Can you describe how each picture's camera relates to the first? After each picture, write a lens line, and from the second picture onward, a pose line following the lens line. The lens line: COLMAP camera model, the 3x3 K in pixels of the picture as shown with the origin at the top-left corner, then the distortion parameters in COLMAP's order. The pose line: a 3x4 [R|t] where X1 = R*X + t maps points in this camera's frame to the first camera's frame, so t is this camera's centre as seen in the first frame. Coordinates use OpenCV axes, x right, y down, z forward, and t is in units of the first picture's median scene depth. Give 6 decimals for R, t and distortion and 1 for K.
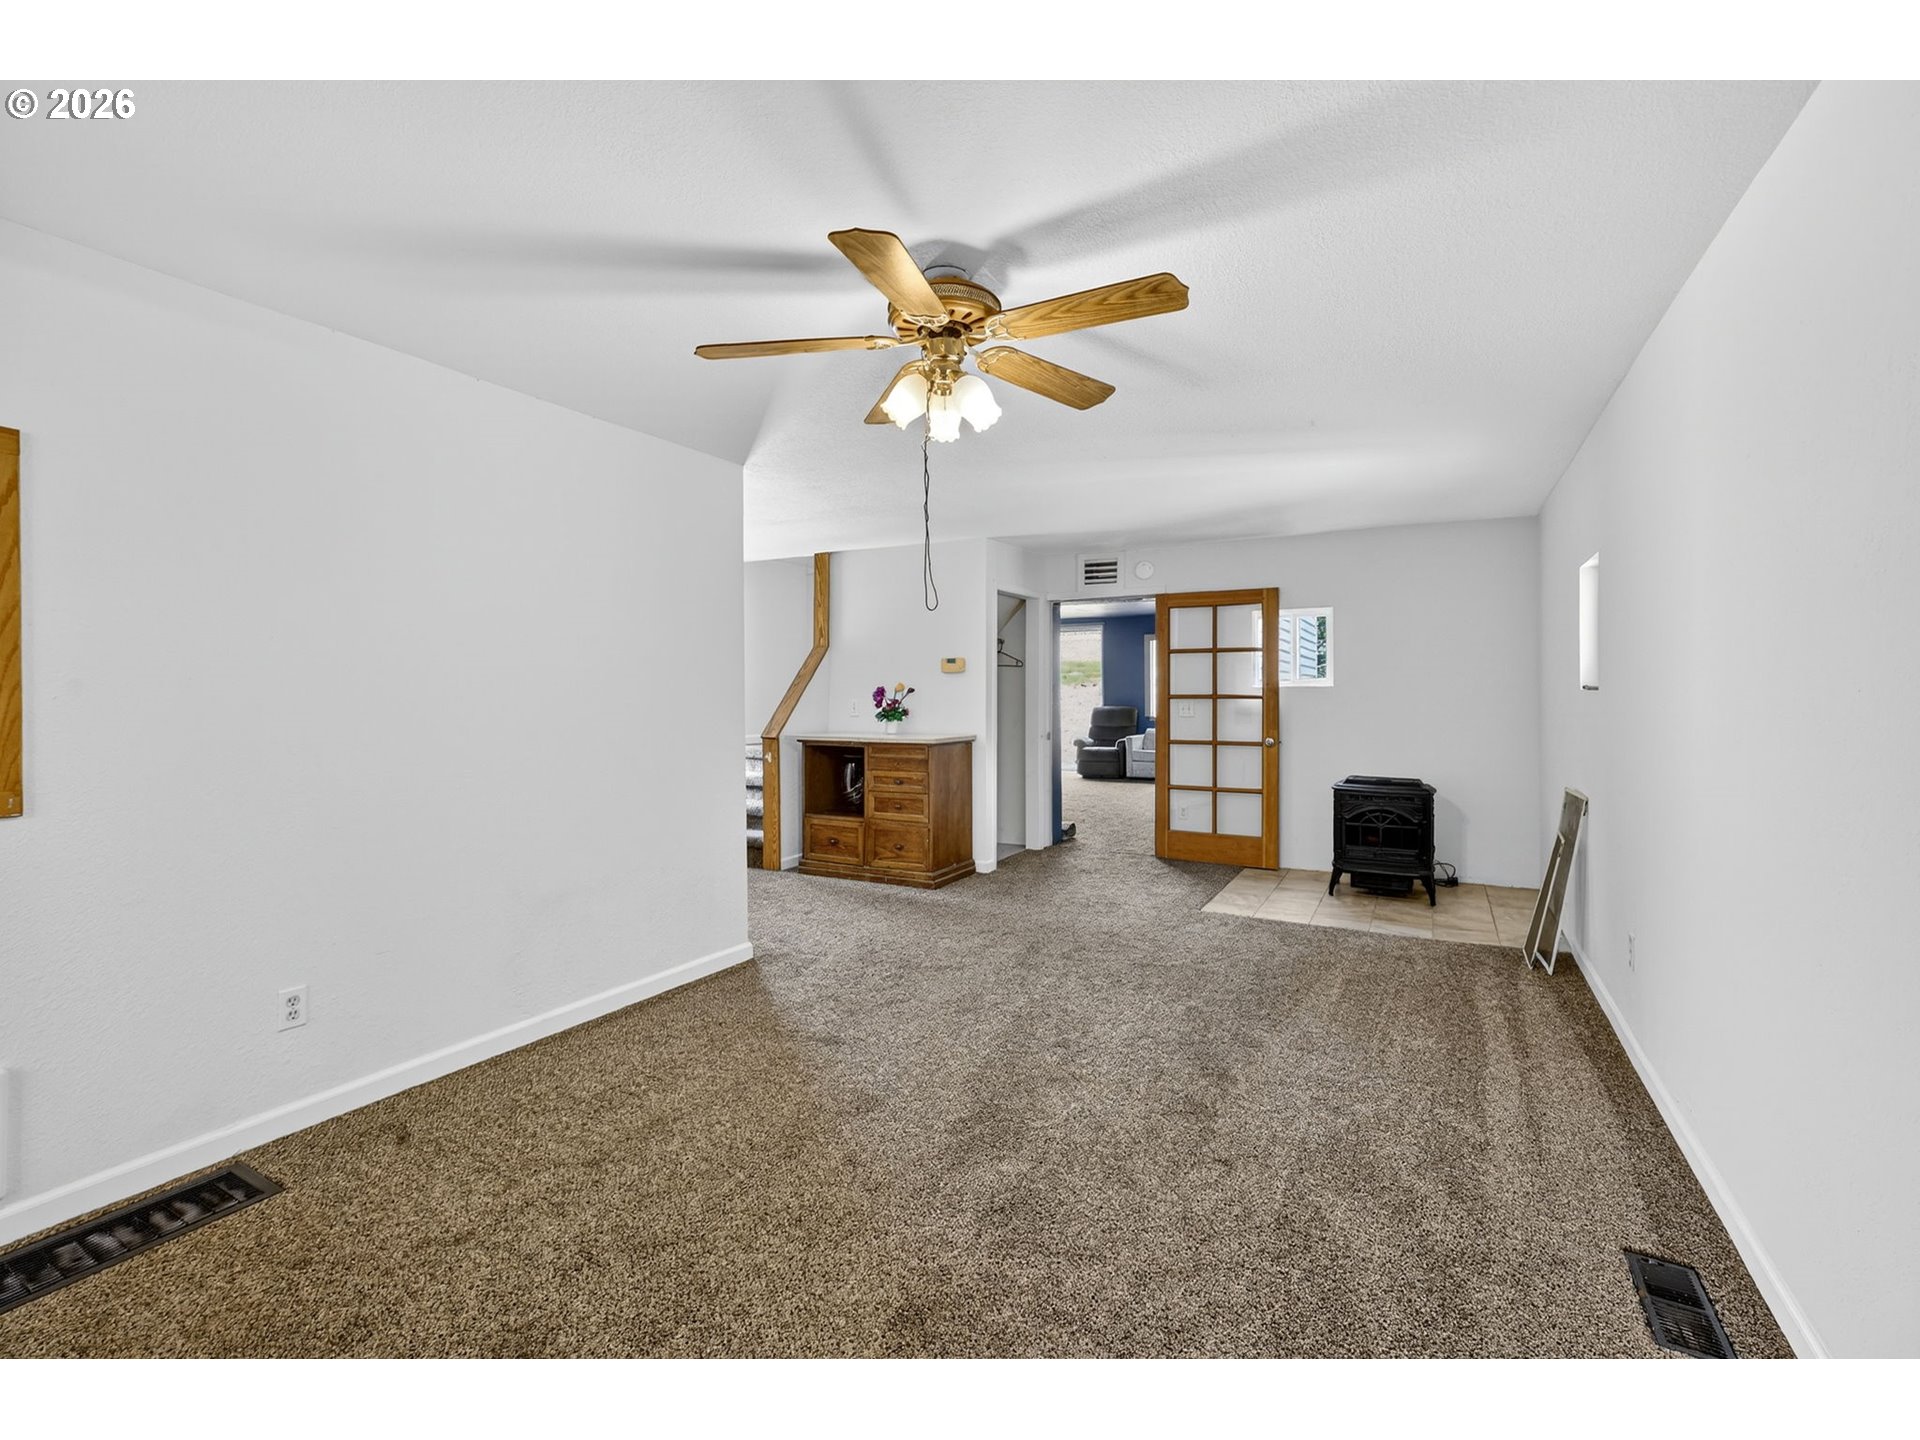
lens RADIAL K [[874.9, 0, 962.2], [0, 874.9, 709.9], [0, 0, 1]] dist [-0.008468, 0.002993]
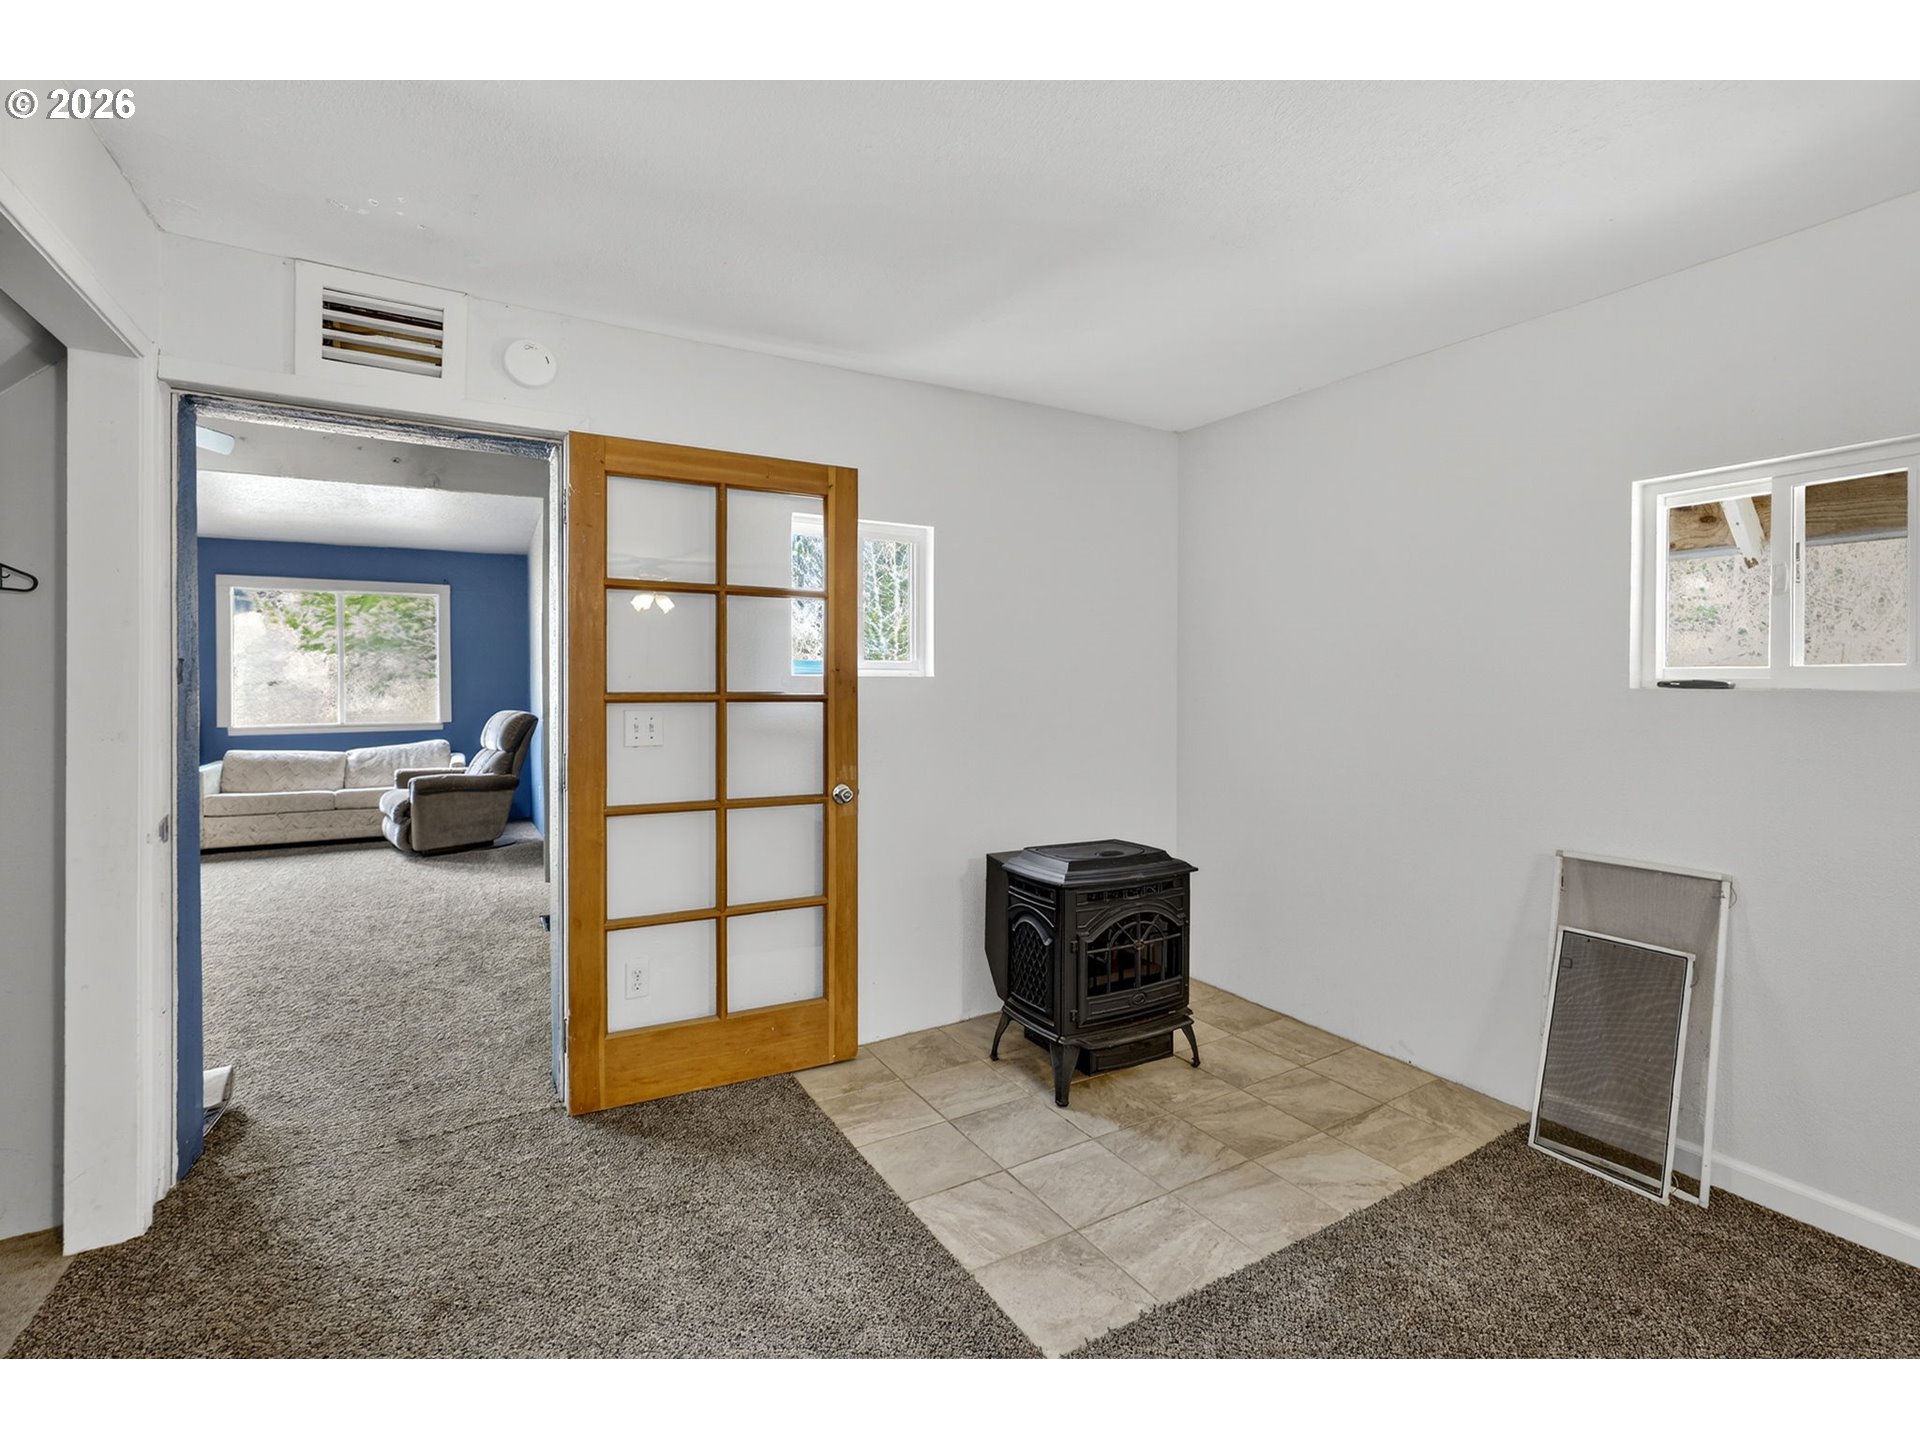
lens RADIAL K [[874.9, 0, 973.2], [0, 874.9, 687.9], [0, 0, 1]] dist [-0.008468, 0.002993]
pose [[0.524560, -0.000593, 0.851373, -0.012085], [0.014688, 0.999857, -0.008354, -0.014306], [-0.851247, 0.016887, 0.524494, 0.667602]]
